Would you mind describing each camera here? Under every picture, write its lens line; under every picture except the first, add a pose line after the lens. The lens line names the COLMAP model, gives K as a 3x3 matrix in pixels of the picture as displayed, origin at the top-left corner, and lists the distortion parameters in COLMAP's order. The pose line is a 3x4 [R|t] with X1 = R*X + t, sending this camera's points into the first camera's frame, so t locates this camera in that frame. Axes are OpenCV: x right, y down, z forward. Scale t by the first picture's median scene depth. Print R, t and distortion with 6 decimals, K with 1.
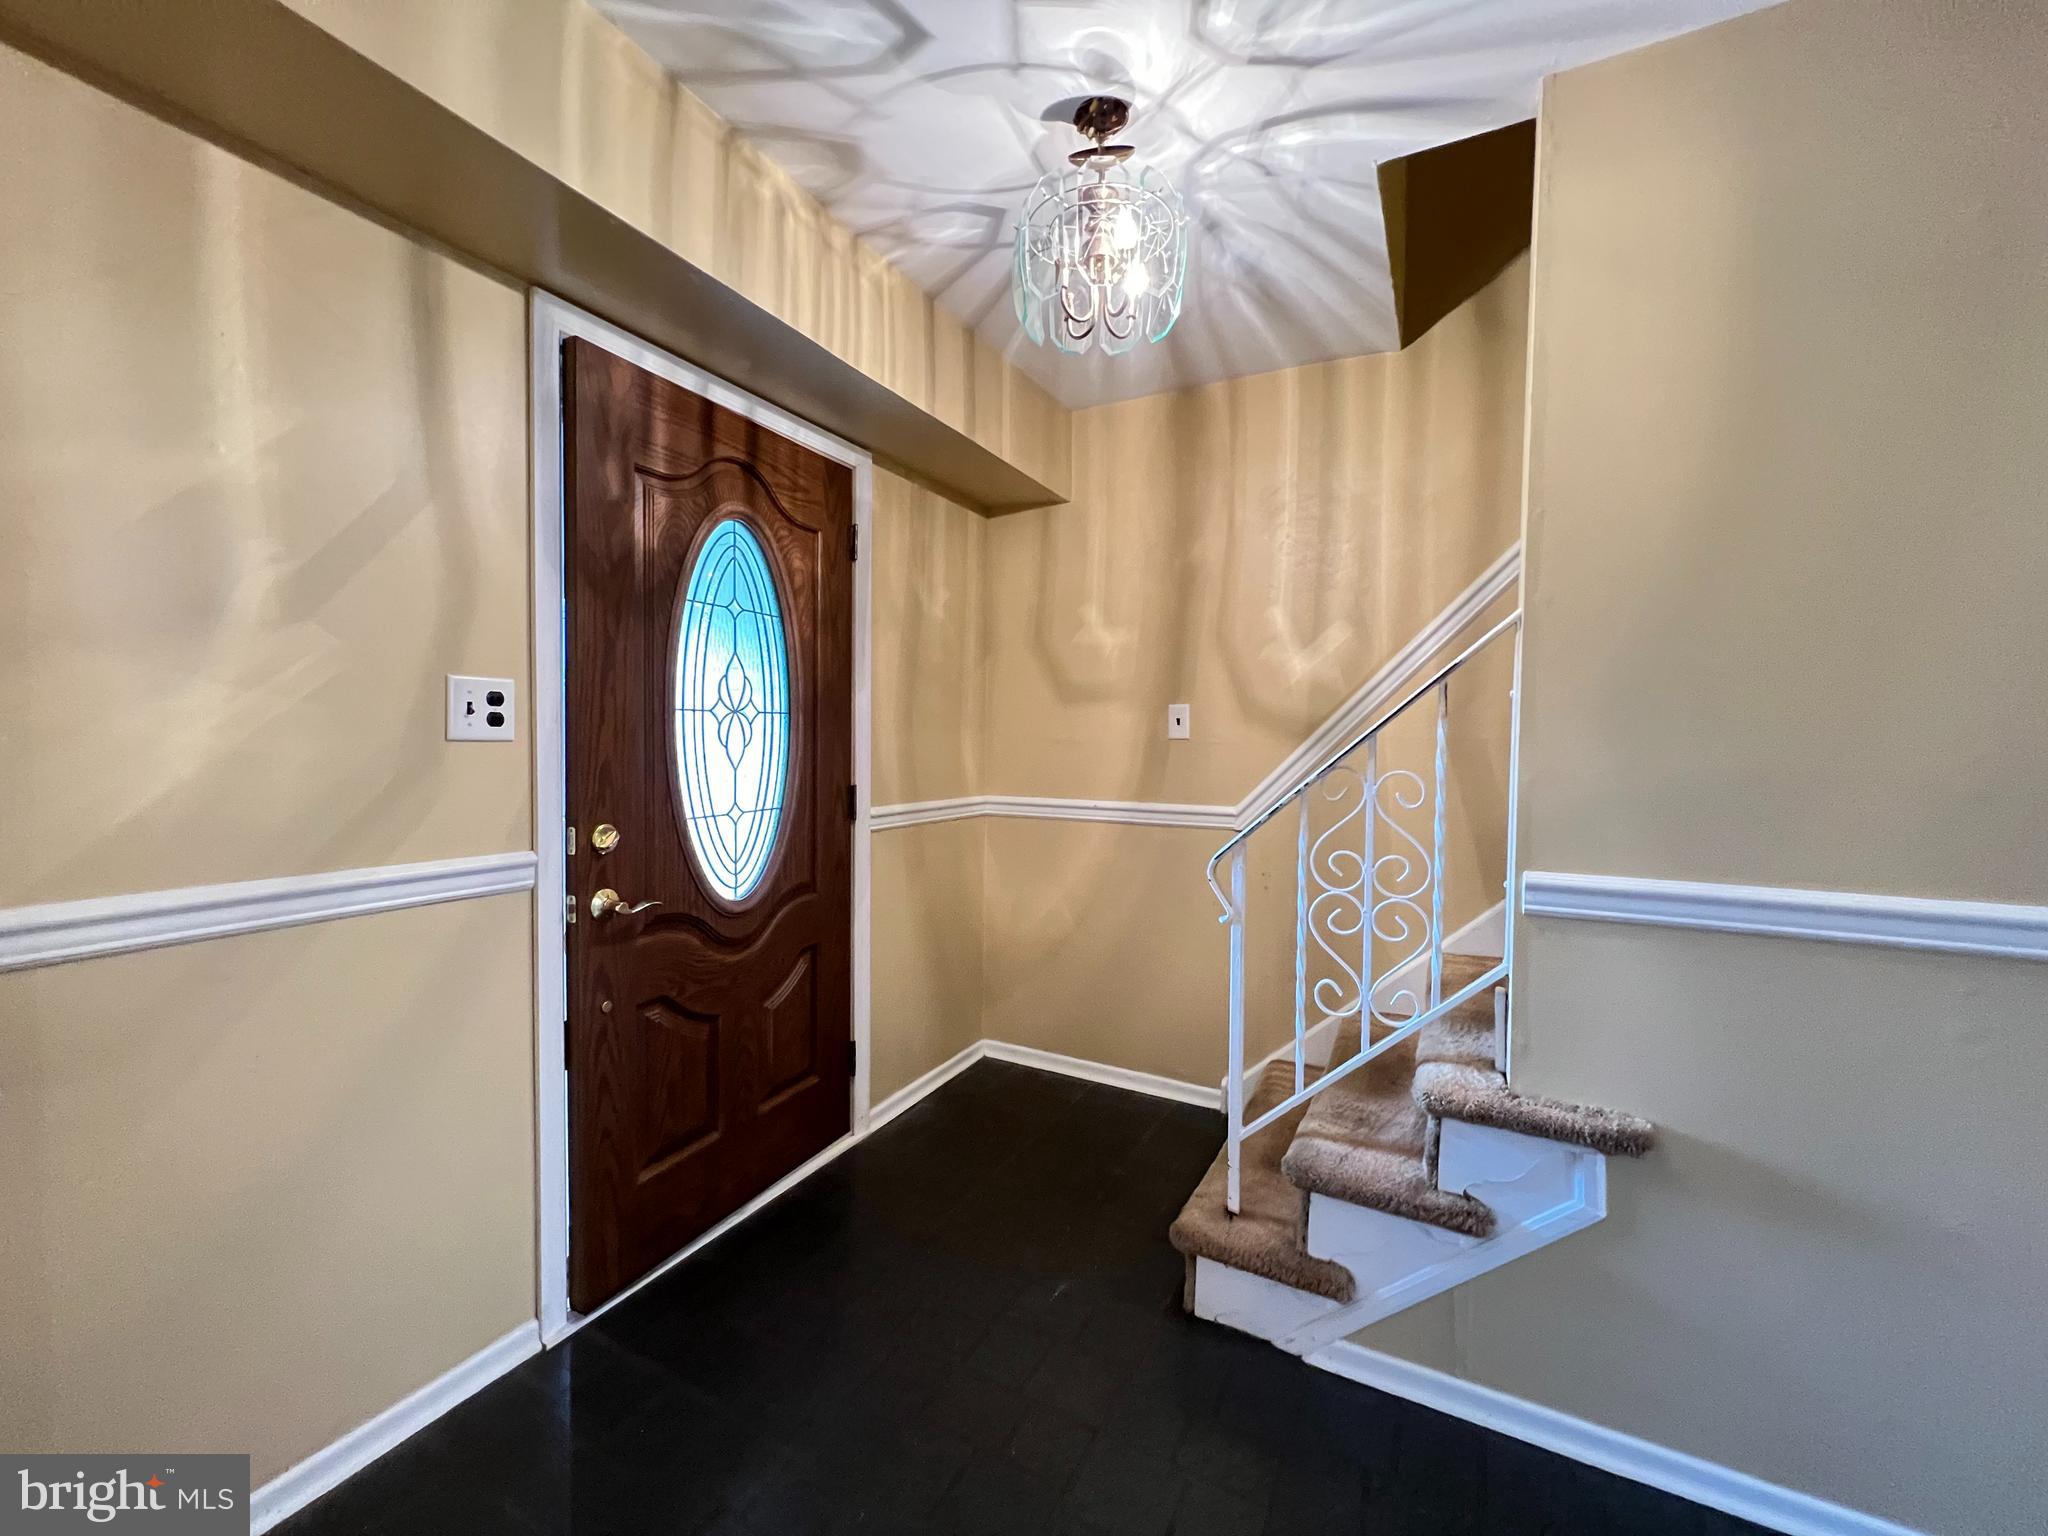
lens RADIAL K [[813.6, 0, 1016.6], [0, 813.6, 763.4], [0, 0, 1]] dist [0.001884, -0.000145]
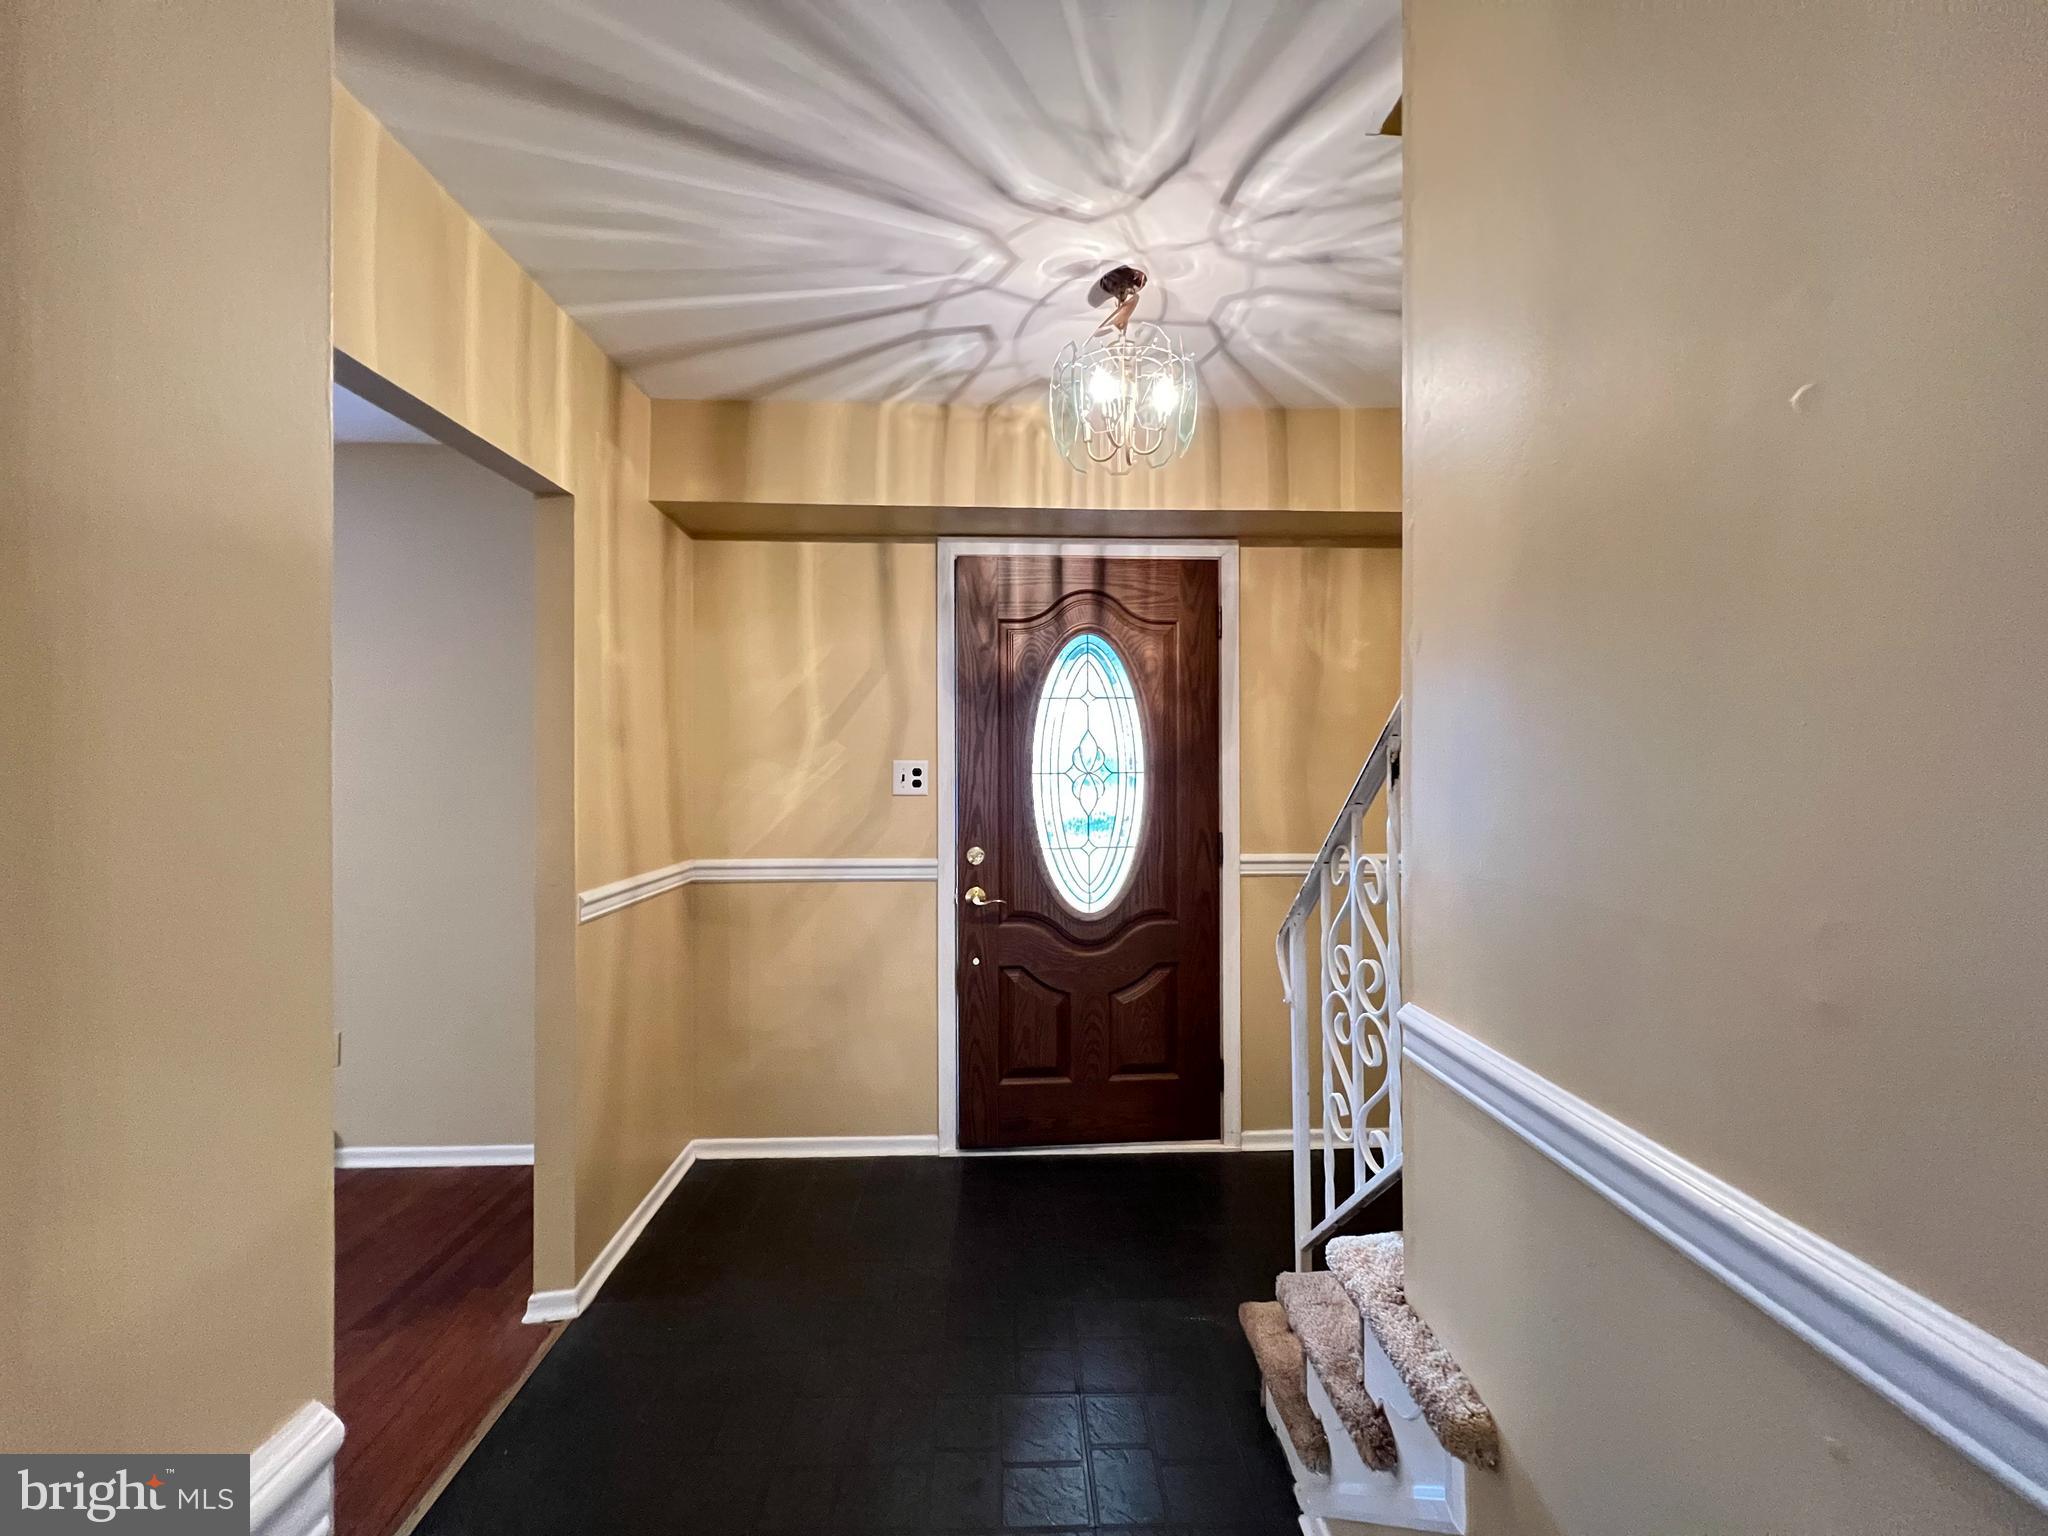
lens RADIAL K [[813.6, 0, 1021.6], [0, 813.6, 766.7], [0, 0, 1]] dist [0.001884, -0.000145]
pose [[0.508514, -0.012107, -0.860968, 0.833228], [-0.019358, 0.999488, -0.025488, -0.040557], [0.860836, 0.029628, 0.508019, 0.229376]]
